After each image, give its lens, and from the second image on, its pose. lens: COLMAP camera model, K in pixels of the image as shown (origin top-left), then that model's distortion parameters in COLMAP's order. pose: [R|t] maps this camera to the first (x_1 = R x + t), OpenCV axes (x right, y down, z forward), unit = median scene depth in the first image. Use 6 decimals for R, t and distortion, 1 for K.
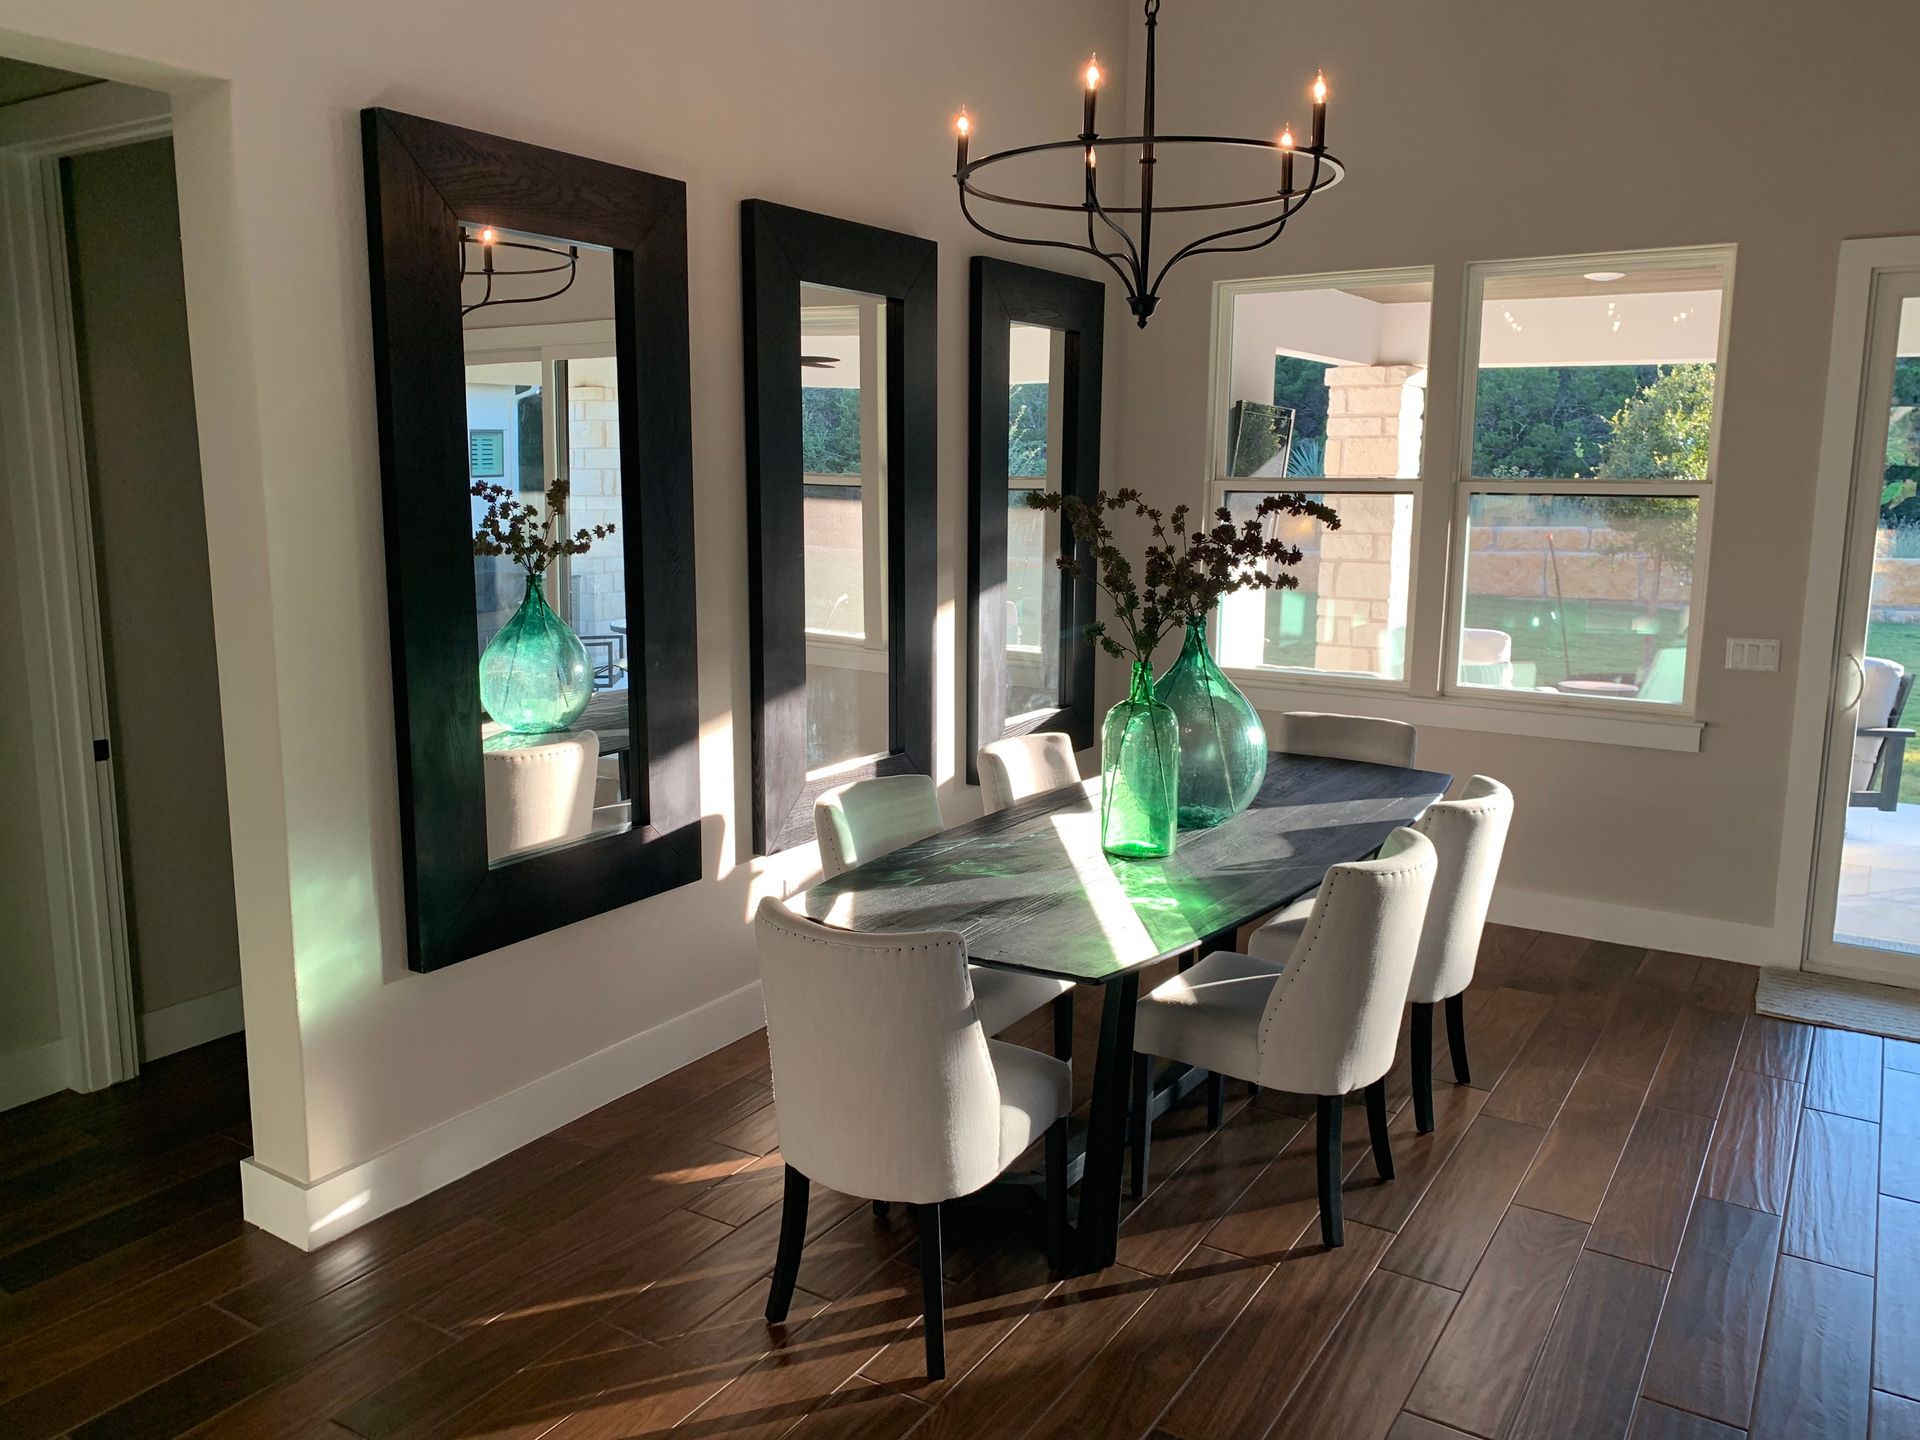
lens RADIAL K [[1462.5, 0, 947.4], [0, 1462.5, 705.4], [0, 0, 1]] dist [0.085865, -0.156391]
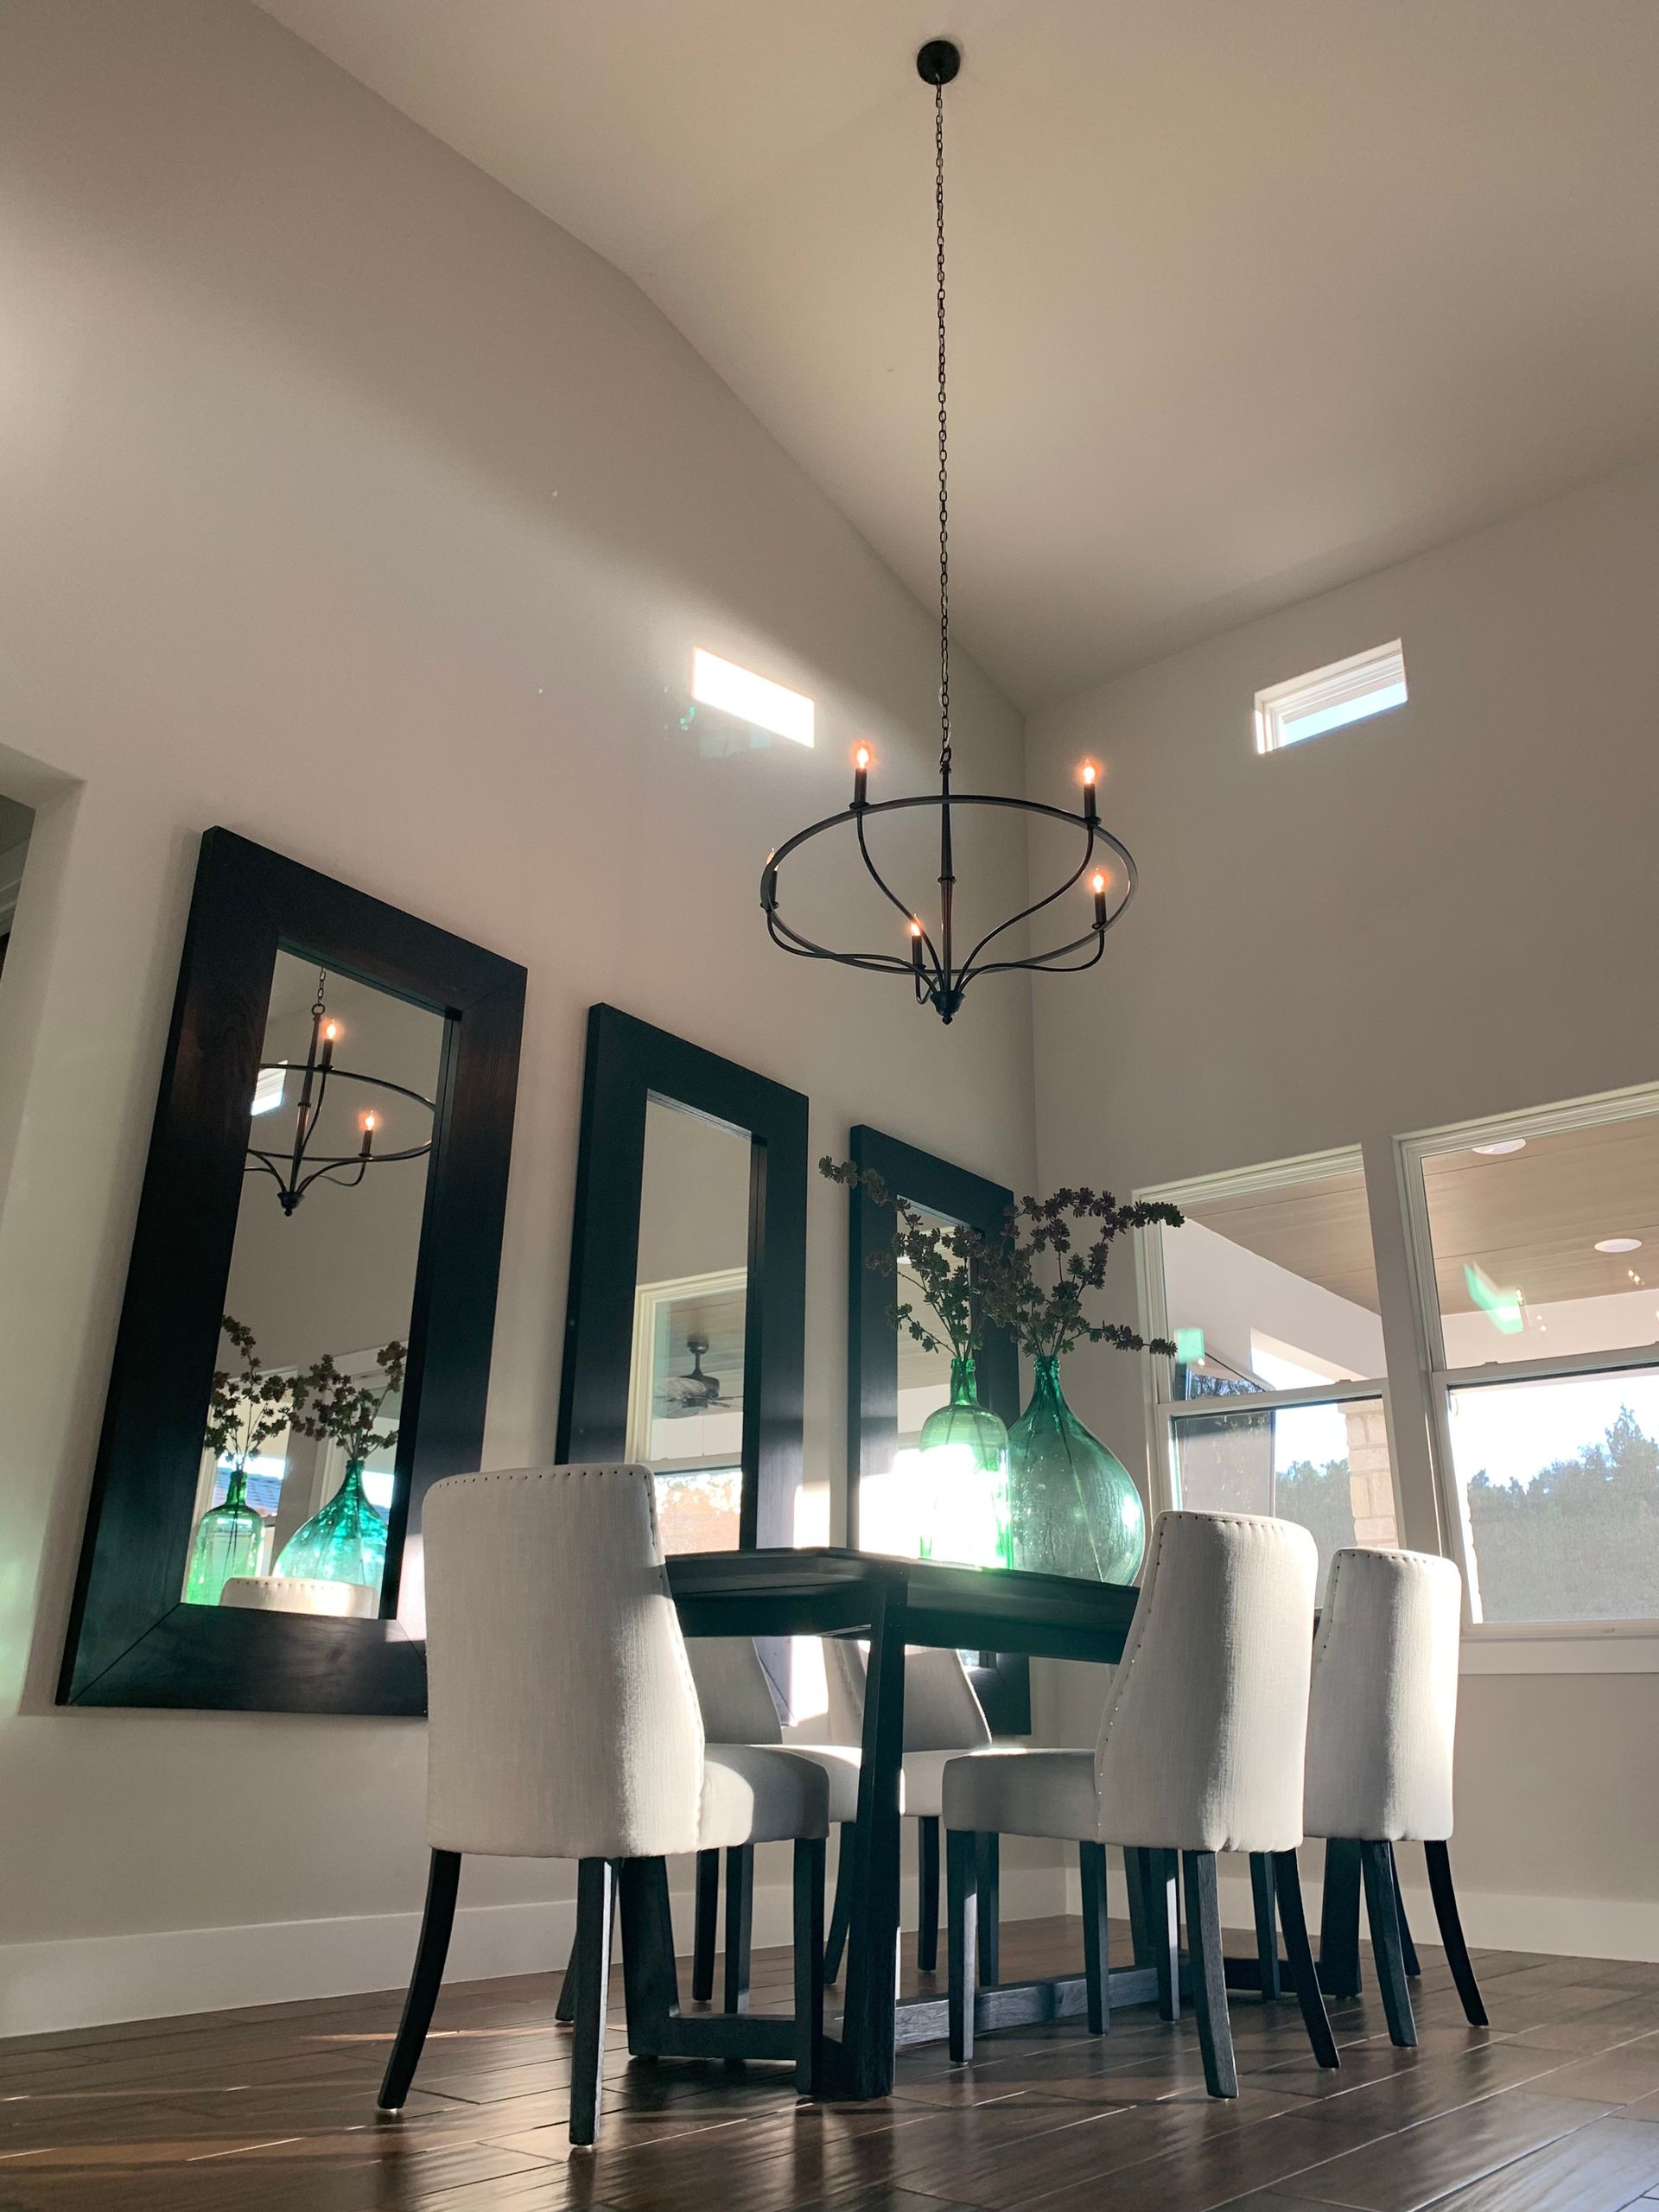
lens RADIAL K [[1685.0, 0, 820.0], [0, 1685.0, 1108.2], [0, 0, 1]] dist [0.085865, -0.156391]
pose [[0.994465, -0.029958, -0.100710, 0.141950], [-0.024425, 0.866320, -0.498892, 0.309743], [0.102193, 0.498590, 0.860793, 0.060189]]
